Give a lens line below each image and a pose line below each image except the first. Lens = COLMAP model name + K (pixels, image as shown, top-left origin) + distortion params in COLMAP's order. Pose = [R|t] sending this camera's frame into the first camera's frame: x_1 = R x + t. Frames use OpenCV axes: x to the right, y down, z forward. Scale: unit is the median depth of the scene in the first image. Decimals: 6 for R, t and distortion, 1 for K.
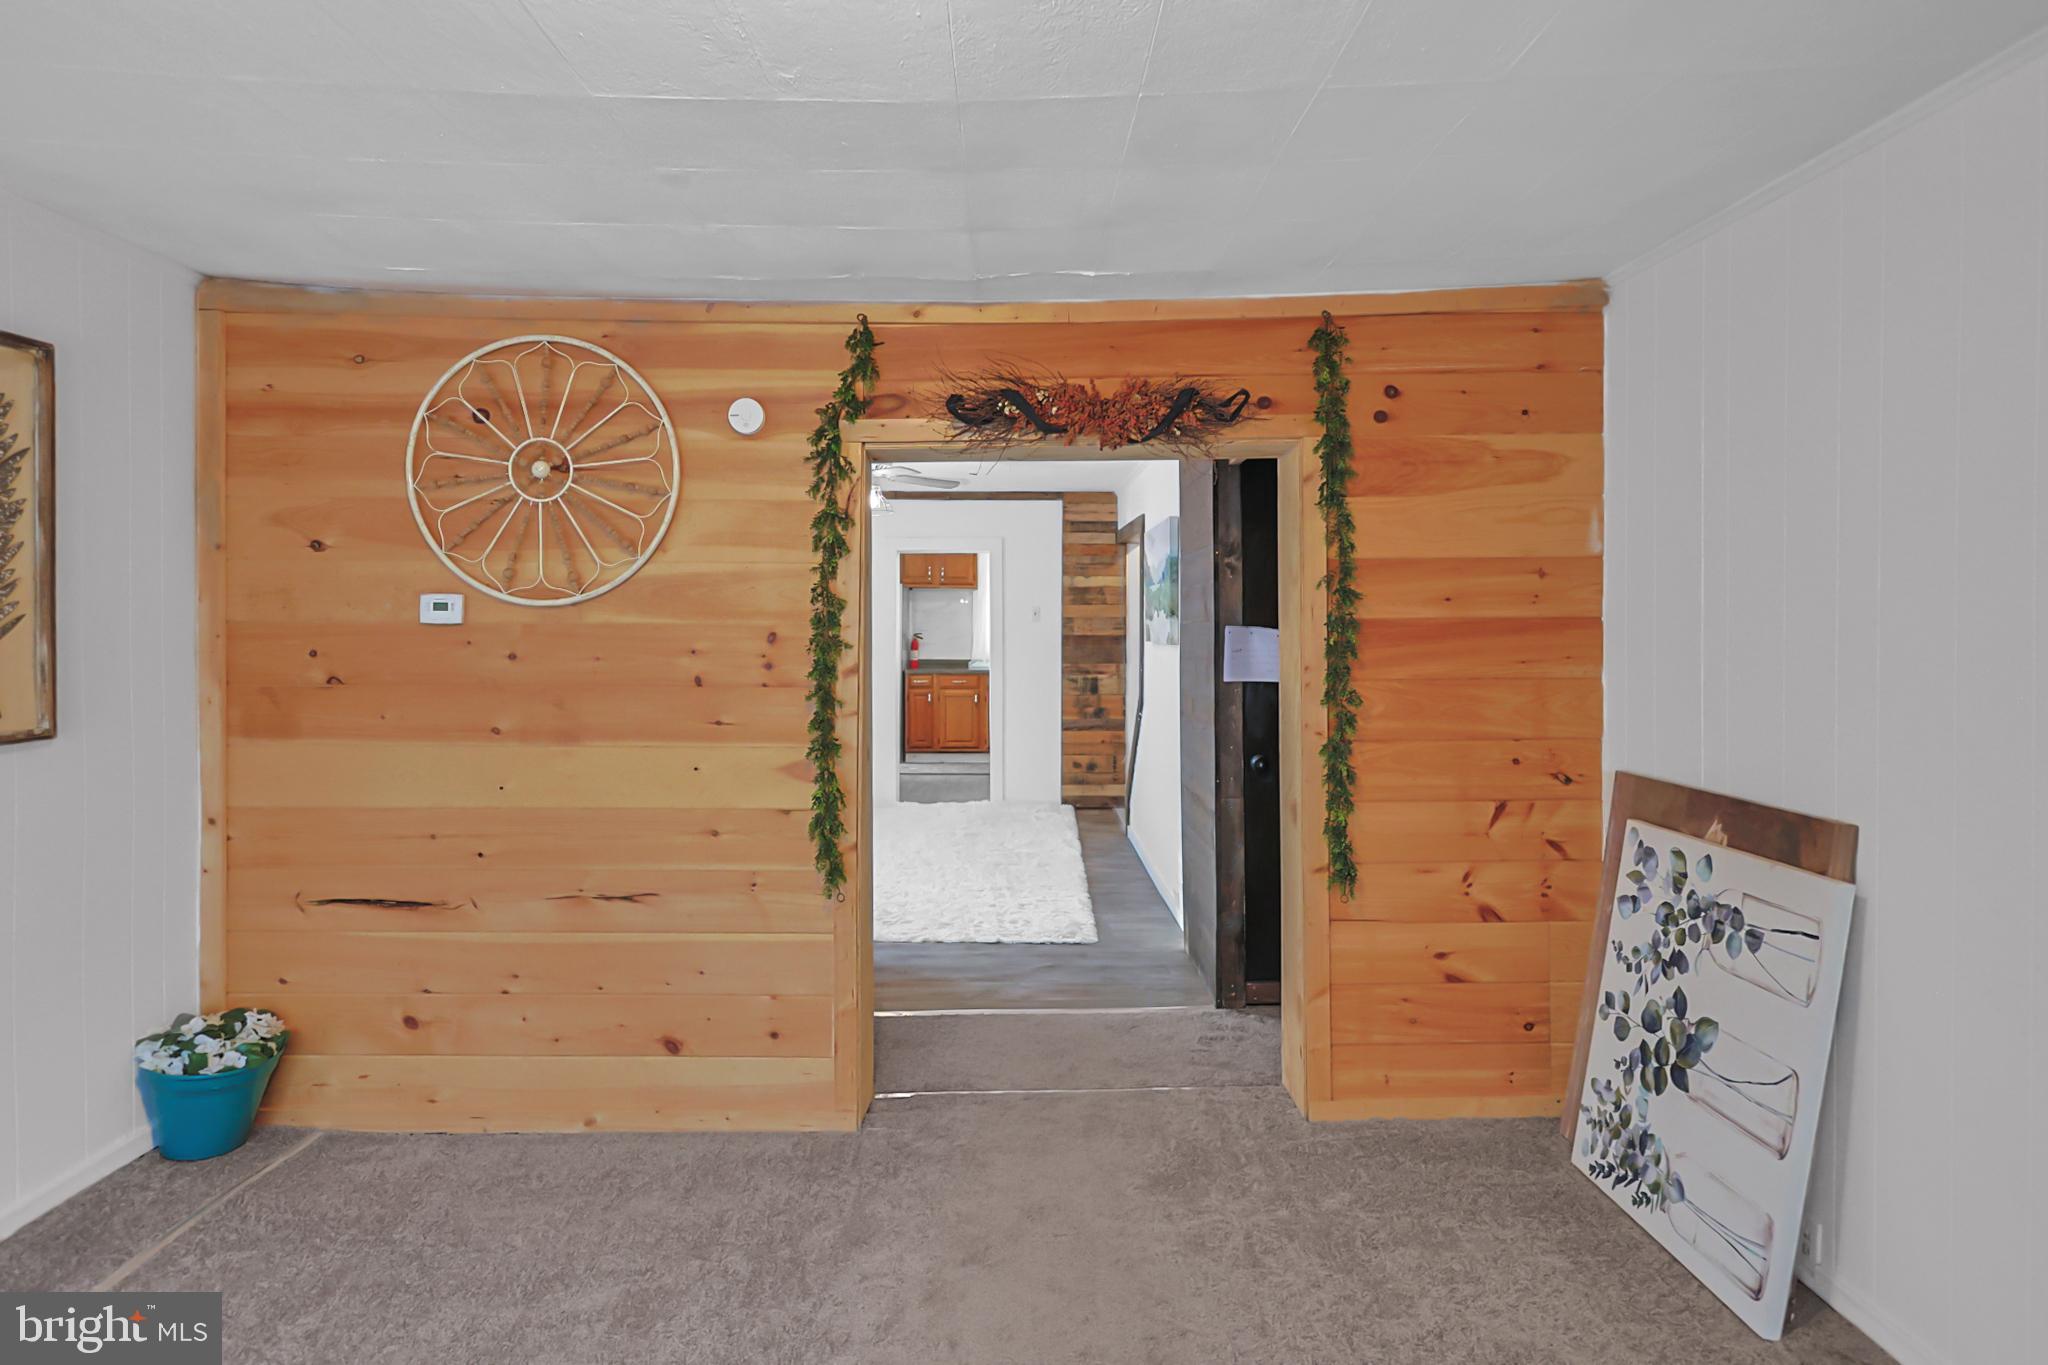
lens RADIAL K [[1022.7, 0, 1011.2], [0, 1022.7, 639.5], [0, 0, 1]] dist [-0.000488, -0.001316]
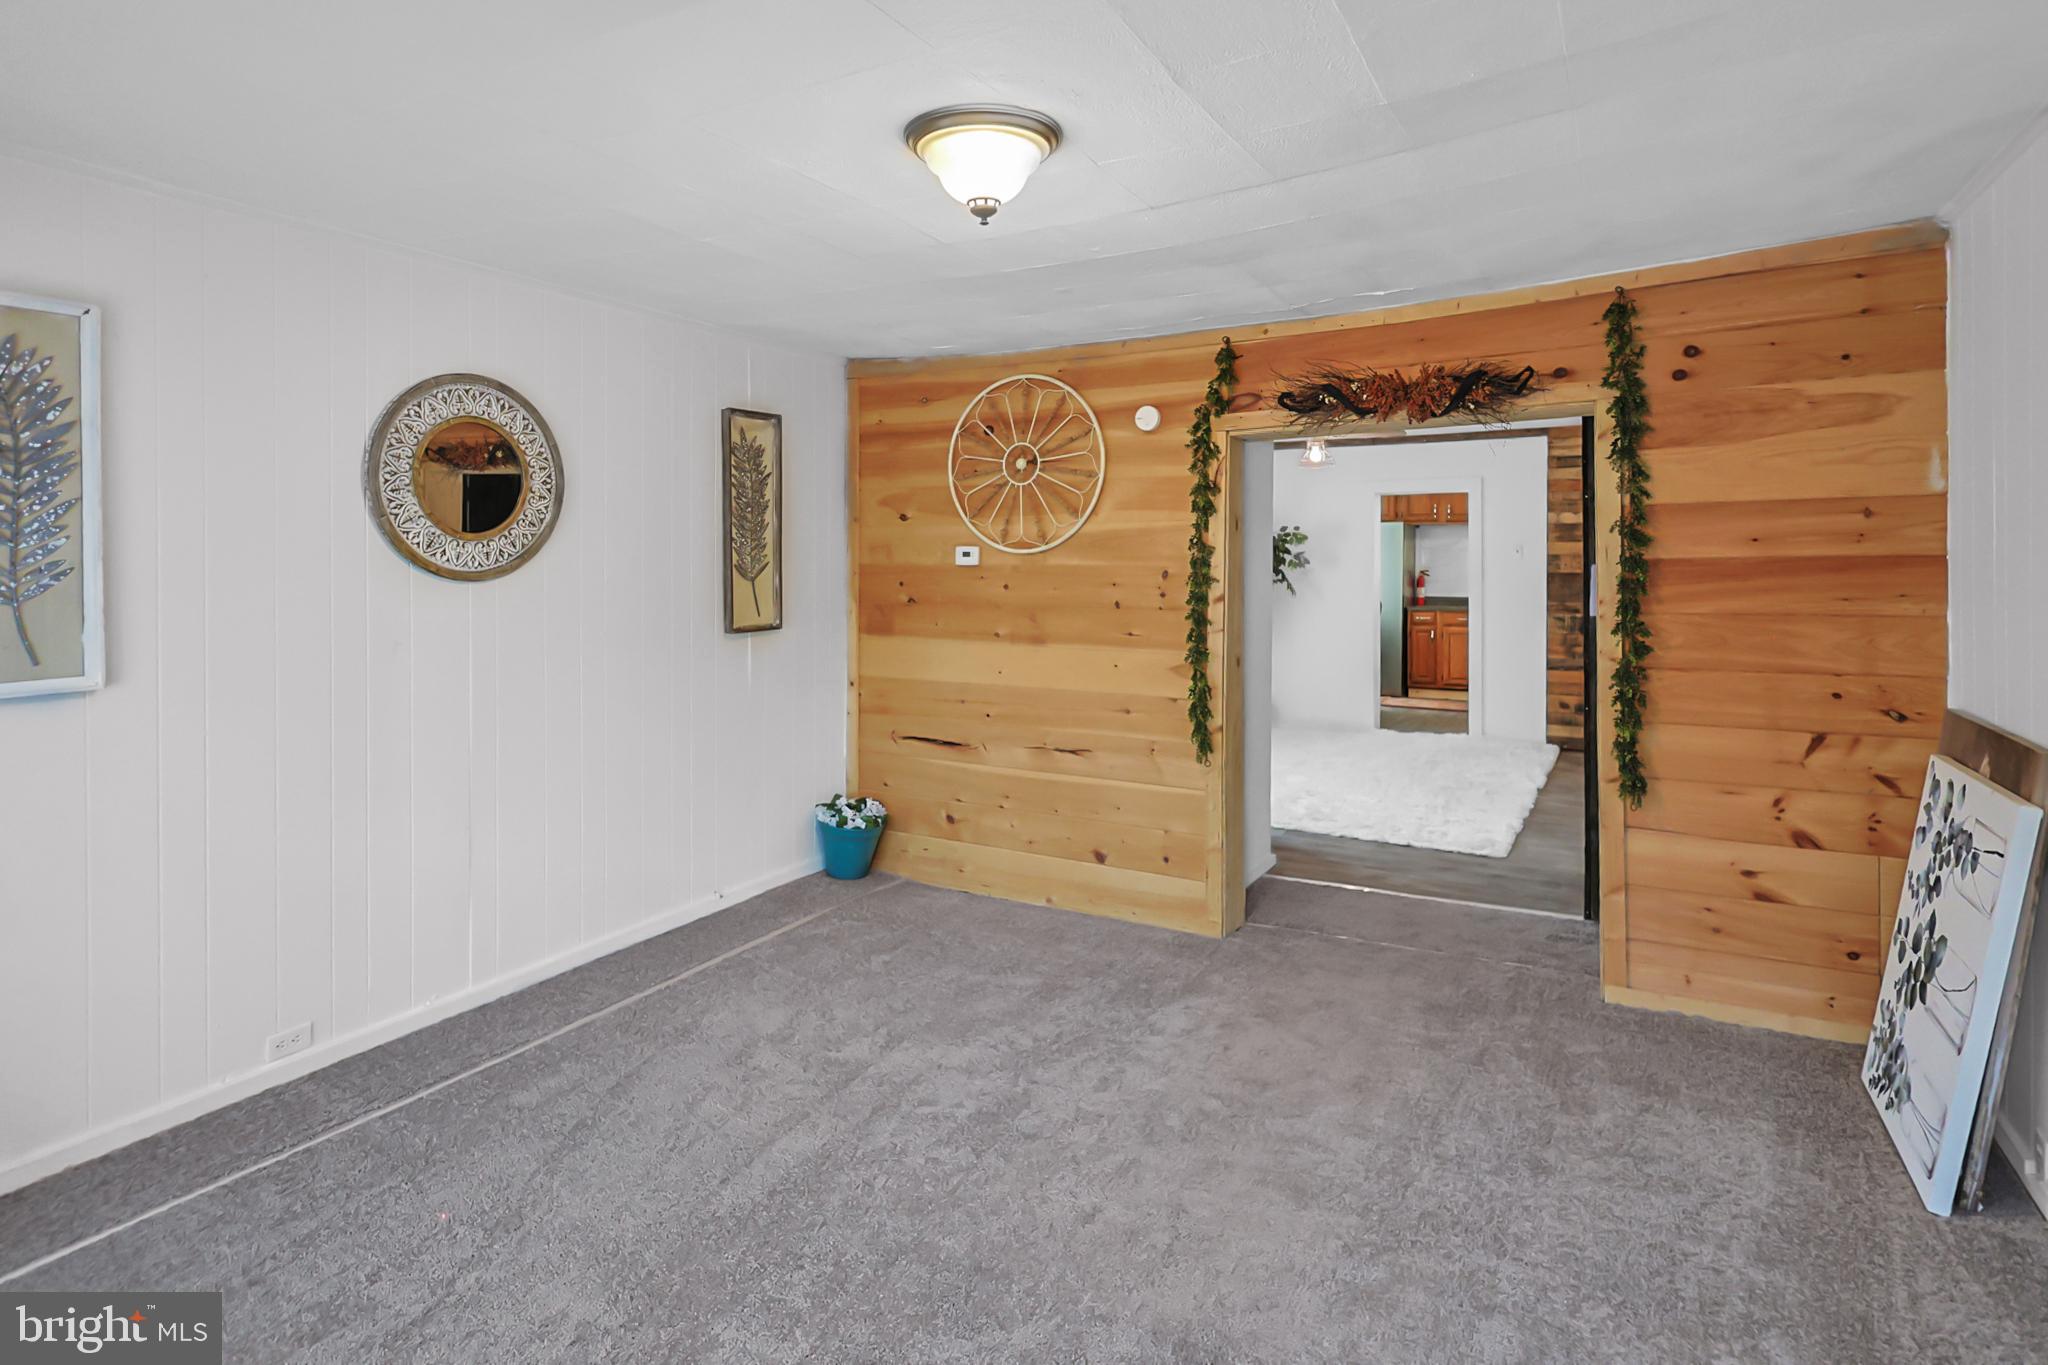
lens RADIAL K [[1046.4, 0, 1014.6], [0, 1046.4, 569.5], [0, 0, 1]] dist [-0.001284, 0.000048]
pose [[0.857969, -0.000977, -0.513700, 0.324405], [-0.002521, 0.999978, -0.006111, 0.000443], [0.513695, 0.006538, 0.857948, -0.332340]]
